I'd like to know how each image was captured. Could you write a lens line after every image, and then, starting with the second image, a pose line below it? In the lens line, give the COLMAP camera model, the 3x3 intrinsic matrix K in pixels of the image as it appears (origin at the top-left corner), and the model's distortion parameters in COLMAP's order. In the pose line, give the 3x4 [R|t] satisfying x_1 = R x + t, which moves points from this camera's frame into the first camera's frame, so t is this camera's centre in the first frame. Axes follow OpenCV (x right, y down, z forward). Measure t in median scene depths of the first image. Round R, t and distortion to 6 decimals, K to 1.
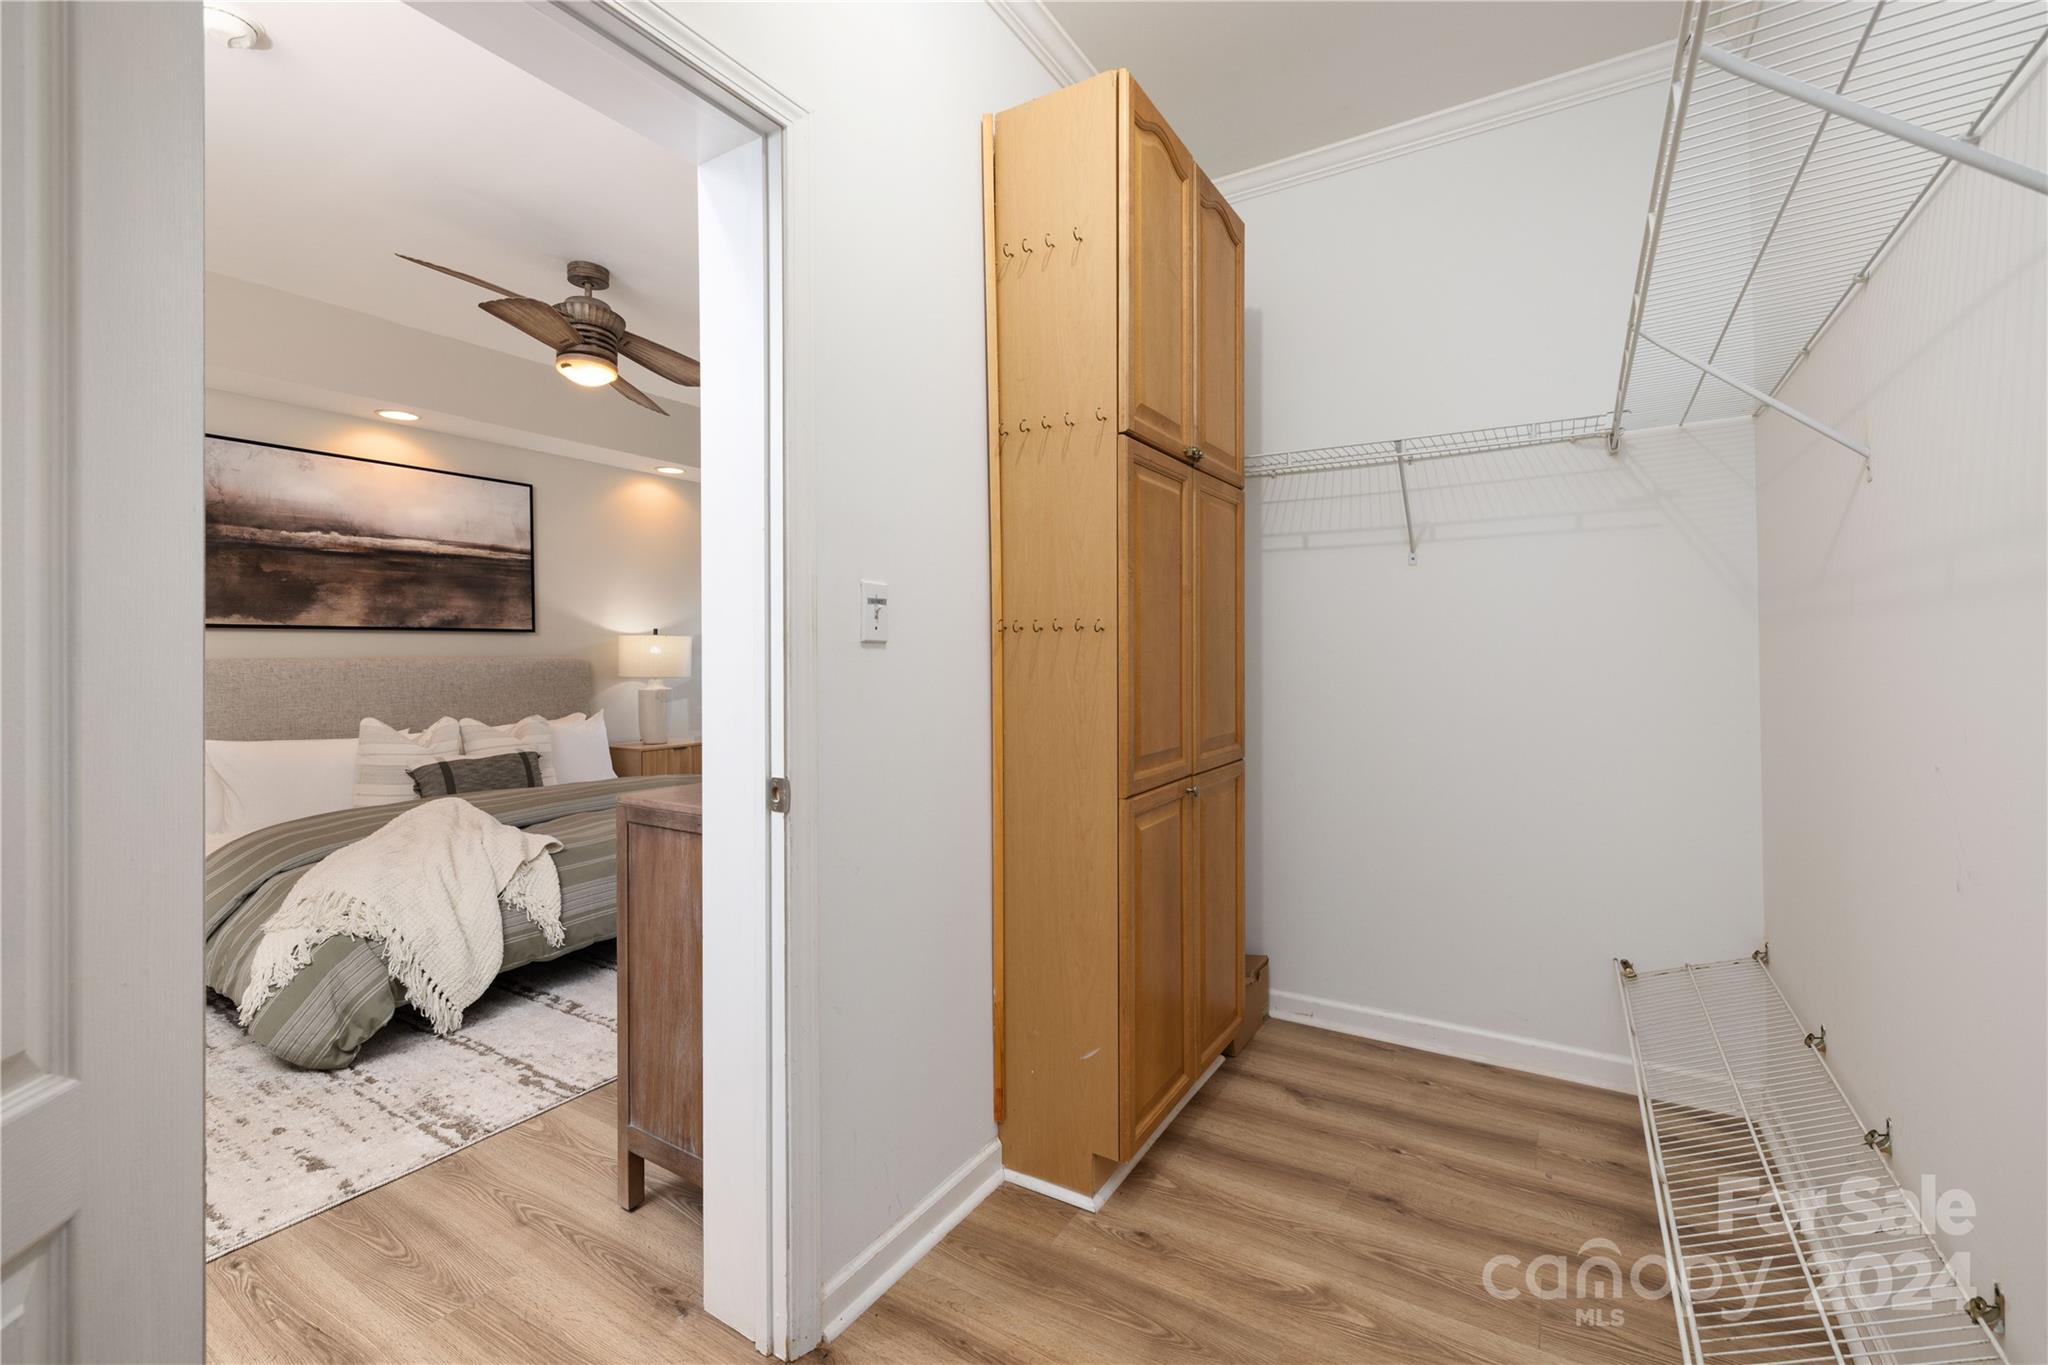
lens RADIAL K [[865.3, 0, 1015.8], [0, 865.3, 646.4], [0, 0, 1]] dist [0.000951, 0.000019]
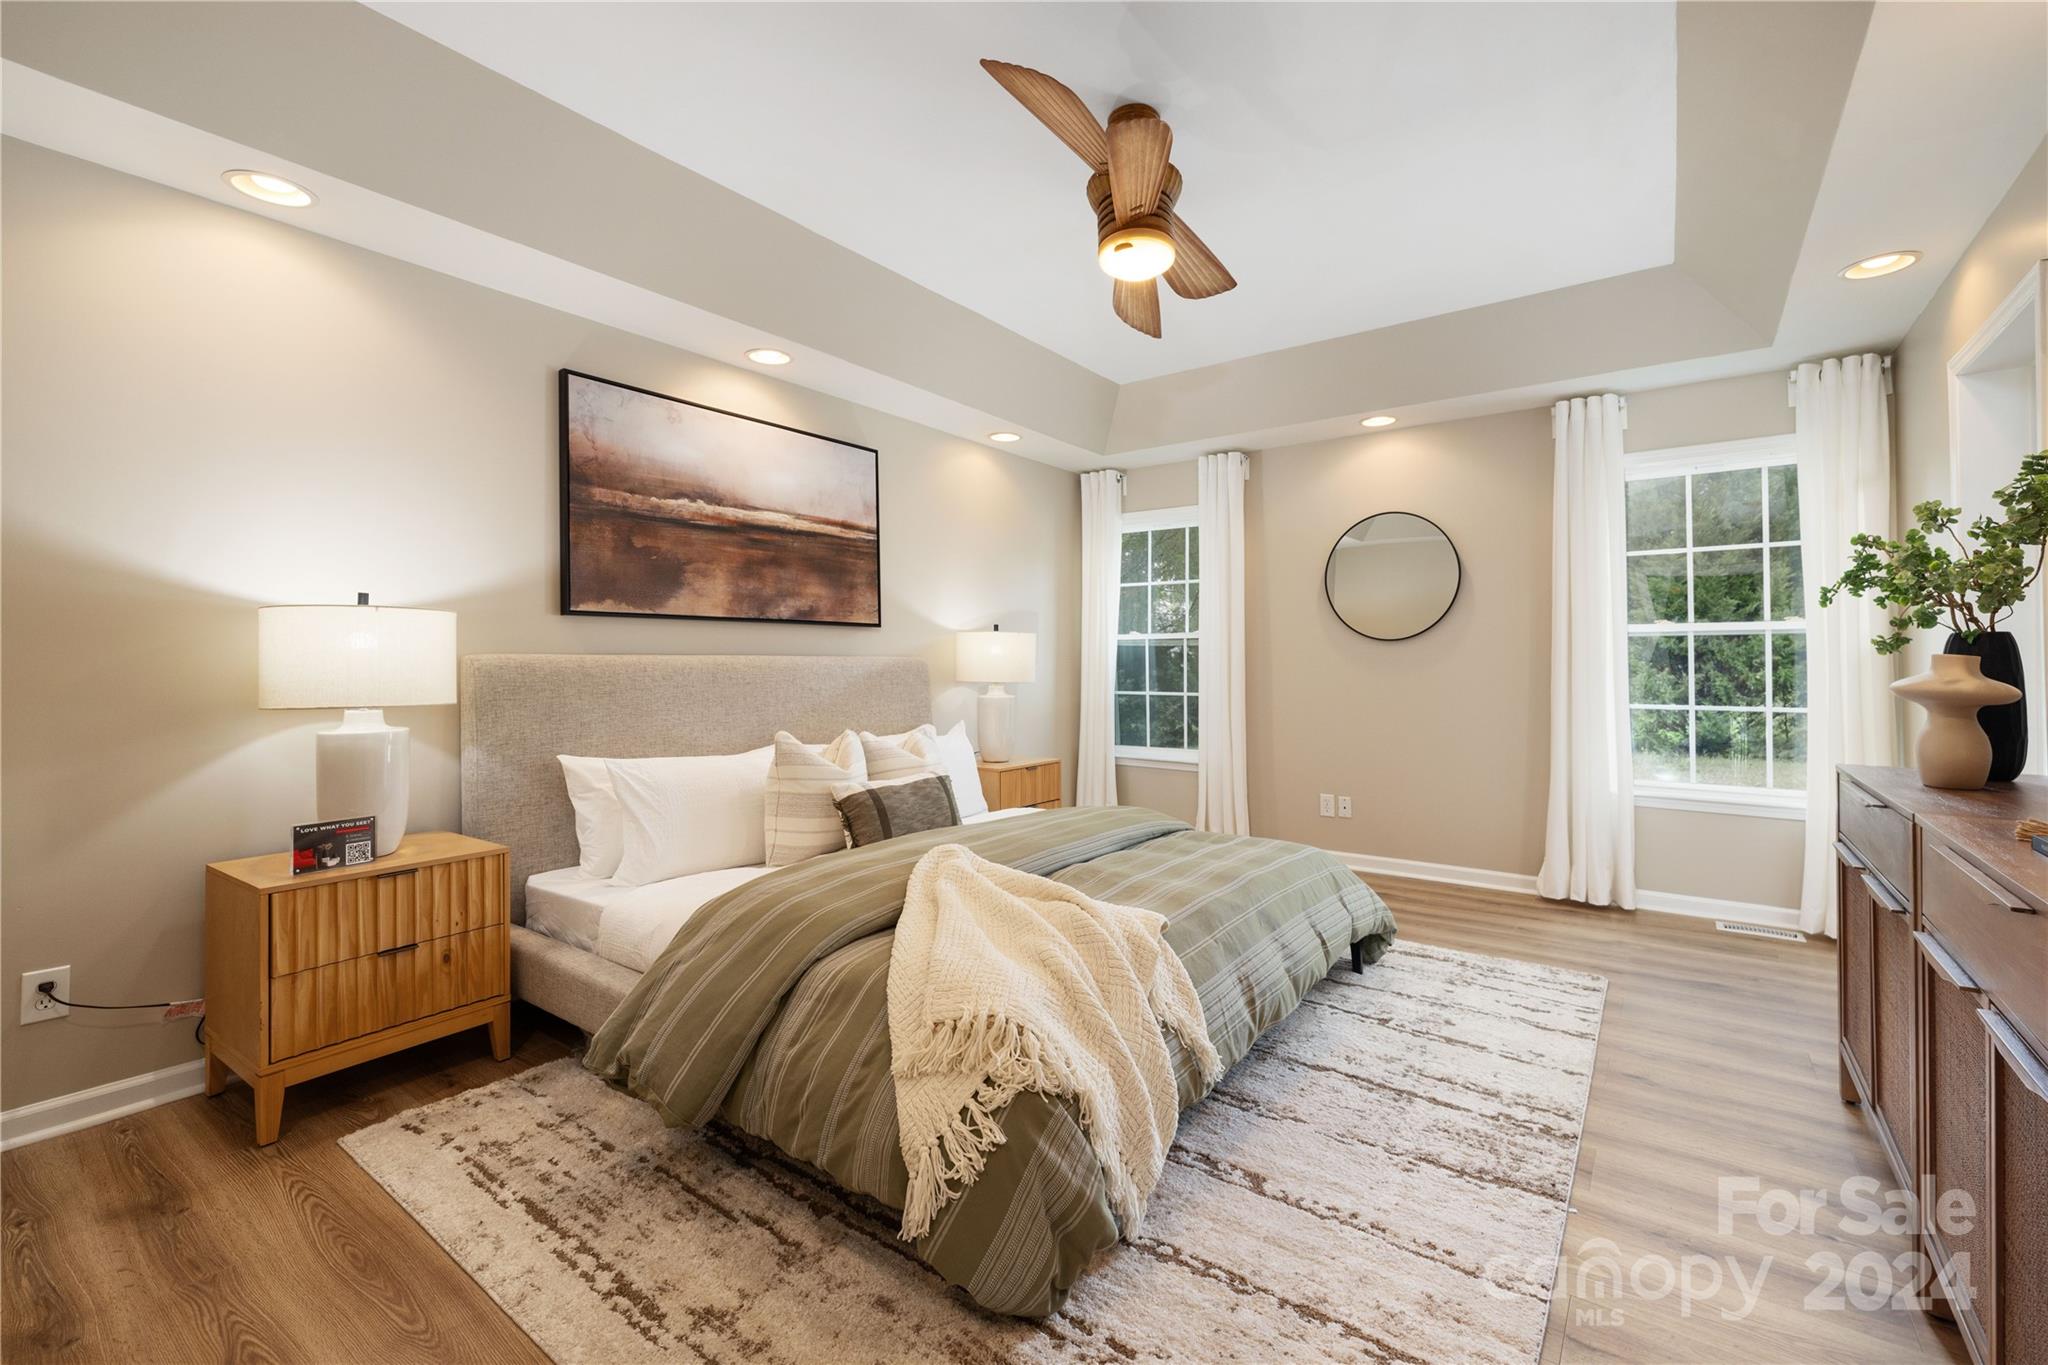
lens RADIAL K [[860.7, 0, 1021.2], [0, 860.7, 649.9], [0, 0, 1]] dist [-0.004600, -0.000083]
pose [[0.997056, 0.004327, -0.076549, -0.416721], [-0.004702, 0.999978, -0.004726, 0.010413], [0.076527, 0.005072, 0.997055, 0.215445]]
